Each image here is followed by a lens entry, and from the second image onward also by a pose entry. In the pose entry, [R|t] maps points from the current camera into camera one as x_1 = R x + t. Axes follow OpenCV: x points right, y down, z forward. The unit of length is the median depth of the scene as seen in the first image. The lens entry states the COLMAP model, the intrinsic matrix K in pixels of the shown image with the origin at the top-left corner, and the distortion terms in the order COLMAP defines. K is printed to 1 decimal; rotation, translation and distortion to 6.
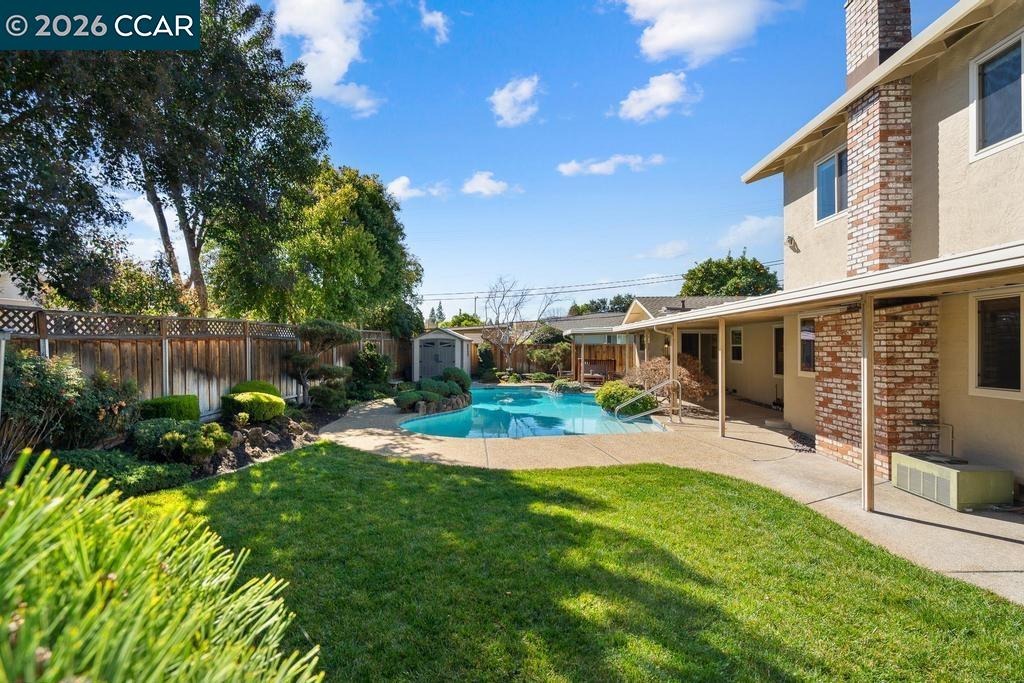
lens RADIAL K [[470.4, 0, 511.3], [0, 470.4, 348.4], [0, 0, 1]] dist [-0.001787, -0.000318]
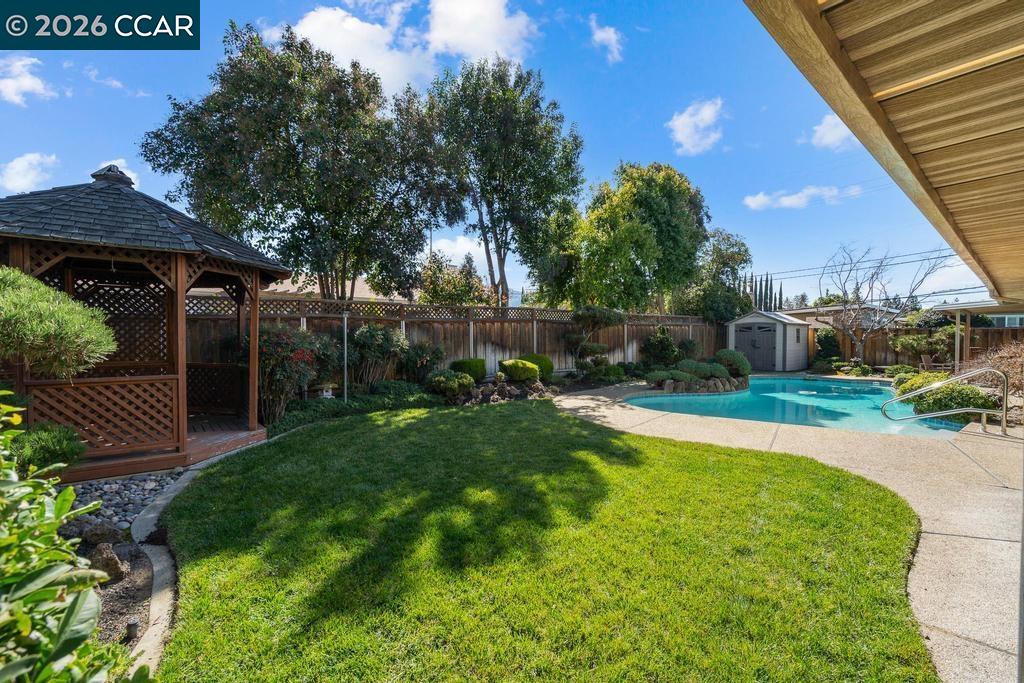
lens RADIAL K [[470.4, 0, 511.3], [0, 470.4, 348.4], [0, 0, 1]] dist [-0.001787, -0.000318]
pose [[0.689643, 0.021597, -0.723828, 0.427277], [-0.007872, 0.999720, 0.022328, 0.030247], [0.724107, -0.009700, 0.689619, 0.042175]]
